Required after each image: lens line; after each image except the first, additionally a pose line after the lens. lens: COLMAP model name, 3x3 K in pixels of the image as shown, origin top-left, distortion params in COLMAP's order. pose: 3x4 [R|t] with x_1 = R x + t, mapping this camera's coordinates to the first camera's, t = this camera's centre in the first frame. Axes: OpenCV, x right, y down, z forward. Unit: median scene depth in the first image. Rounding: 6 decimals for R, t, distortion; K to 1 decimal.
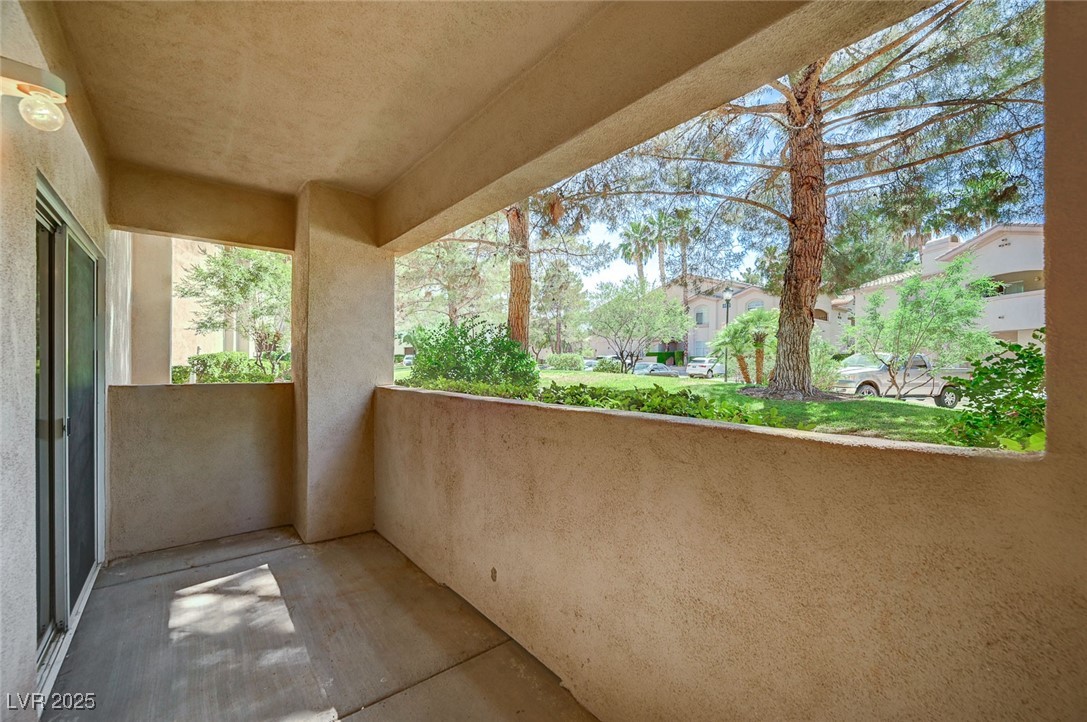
lens RADIAL K [[431.1, 0, 542.3], [0, 431.1, 368.3], [0, 0, 1]] dist [0.002122, 0.000010]
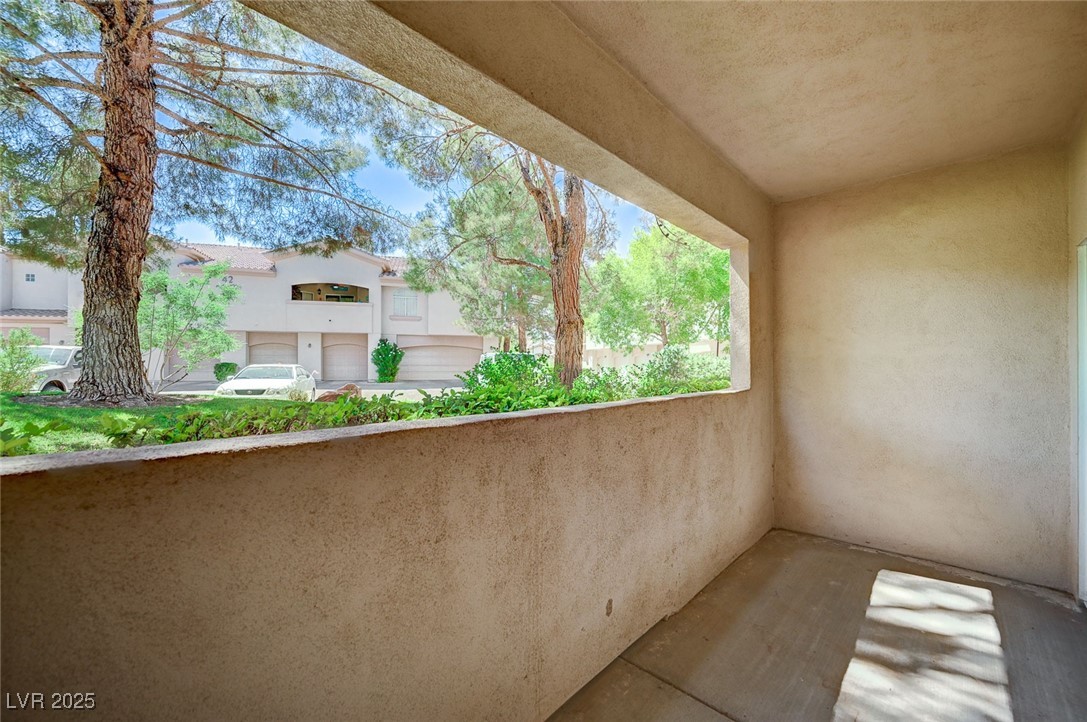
lens RADIAL K [[431.1, 0, 542.3], [0, 431.1, 368.3], [0, 0, 1]] dist [0.002122, 0.000010]
pose [[-0.110417, -0.012109, 0.993812, -0.957743], [0.002505, 0.999919, 0.012462, -0.010351], [-0.993882, 0.003866, -0.110378, 1.240029]]
